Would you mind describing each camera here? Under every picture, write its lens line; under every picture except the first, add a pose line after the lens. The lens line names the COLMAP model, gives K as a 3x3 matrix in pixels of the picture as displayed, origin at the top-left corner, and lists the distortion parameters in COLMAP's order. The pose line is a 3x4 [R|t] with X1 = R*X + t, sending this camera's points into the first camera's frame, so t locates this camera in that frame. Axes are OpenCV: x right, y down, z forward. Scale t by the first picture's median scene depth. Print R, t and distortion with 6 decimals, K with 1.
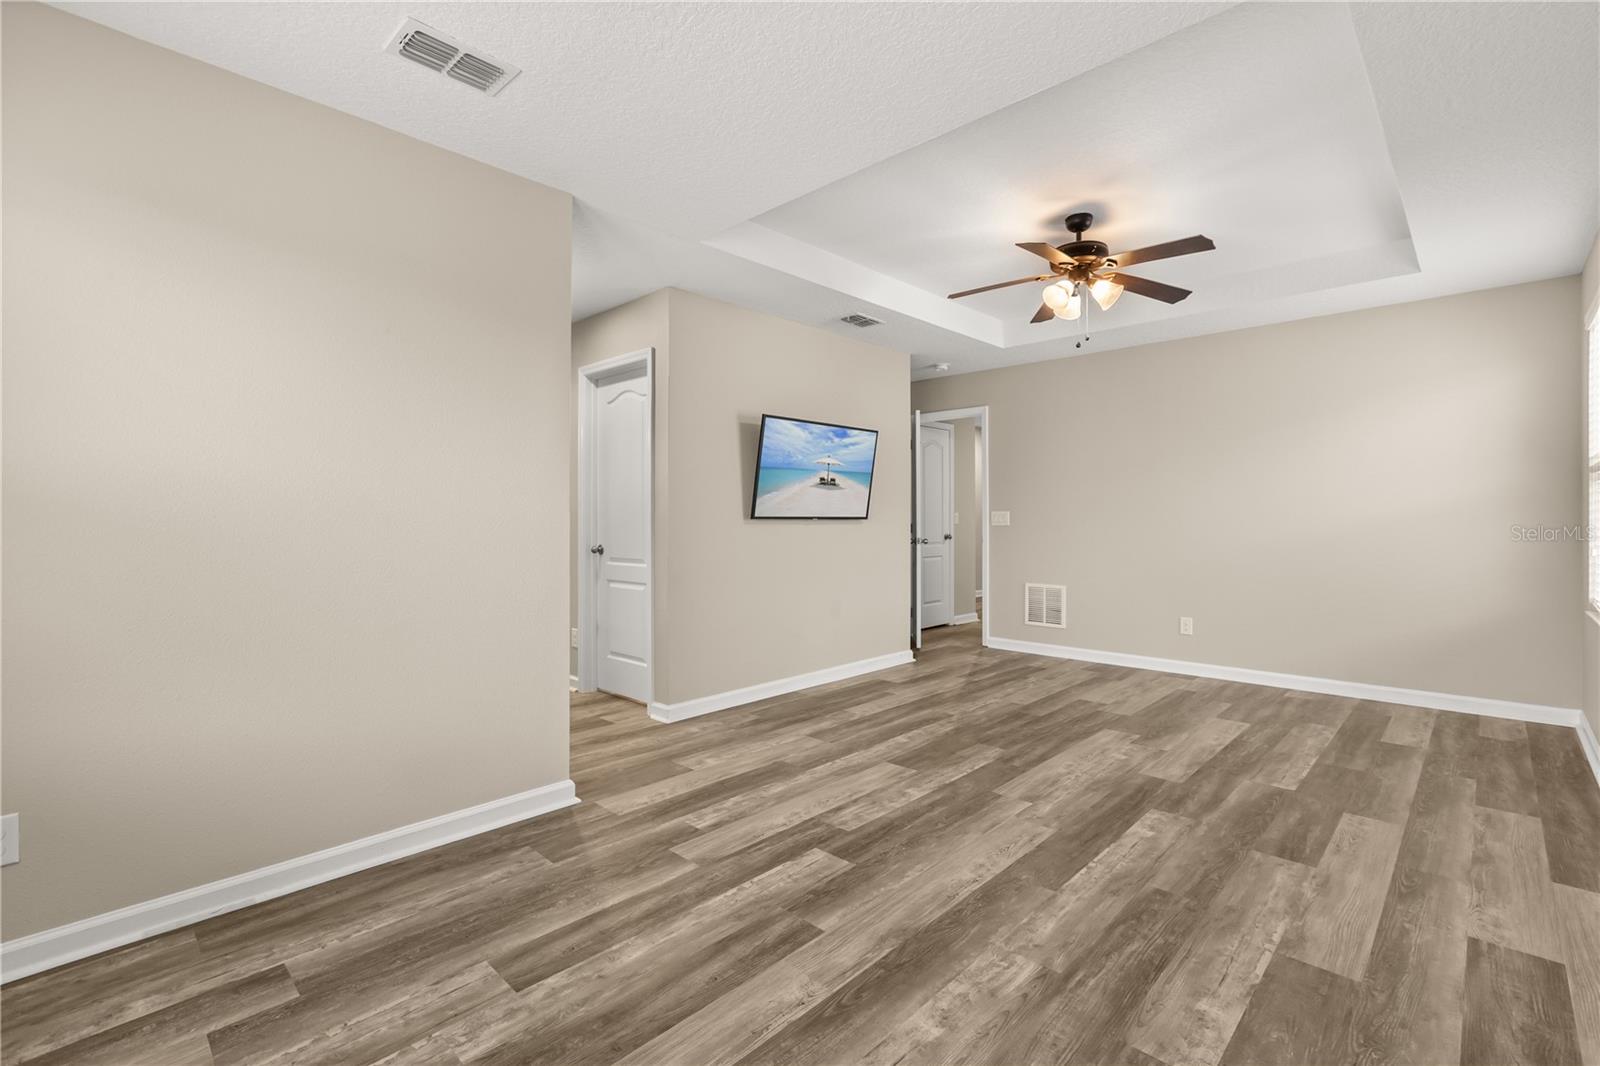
lens RADIAL K [[712.3, 0, 800.0], [0, 712.3, 533.0], [0, 0, 1]] dist [-0.000355, -0.000032]
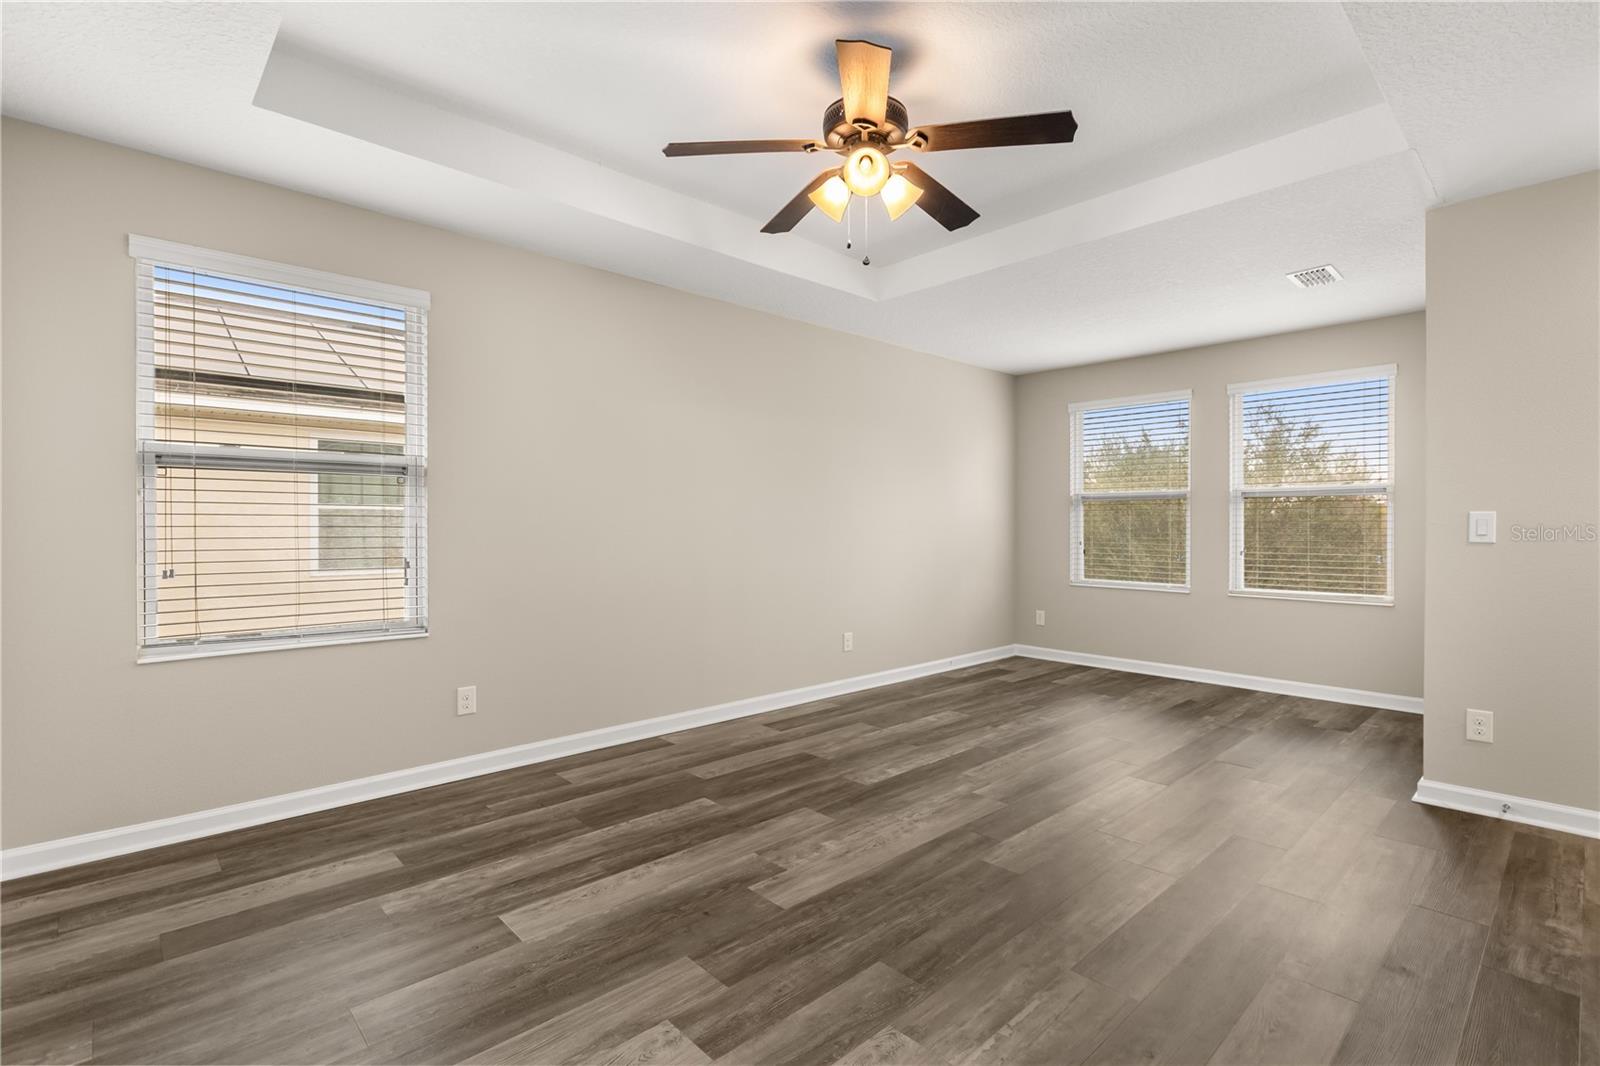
lens RADIAL K [[751.4, 0, 800.0], [0, 751.4, 533.0], [0, 0, 1]] dist [-0.000837, 0.000009]
pose [[-0.998667, -0.000065, 0.051619, 0.533432], [0.001540, 0.999516, 0.031057, -0.048027], [-0.051597, 0.031095, -0.998184, 2.159224]]
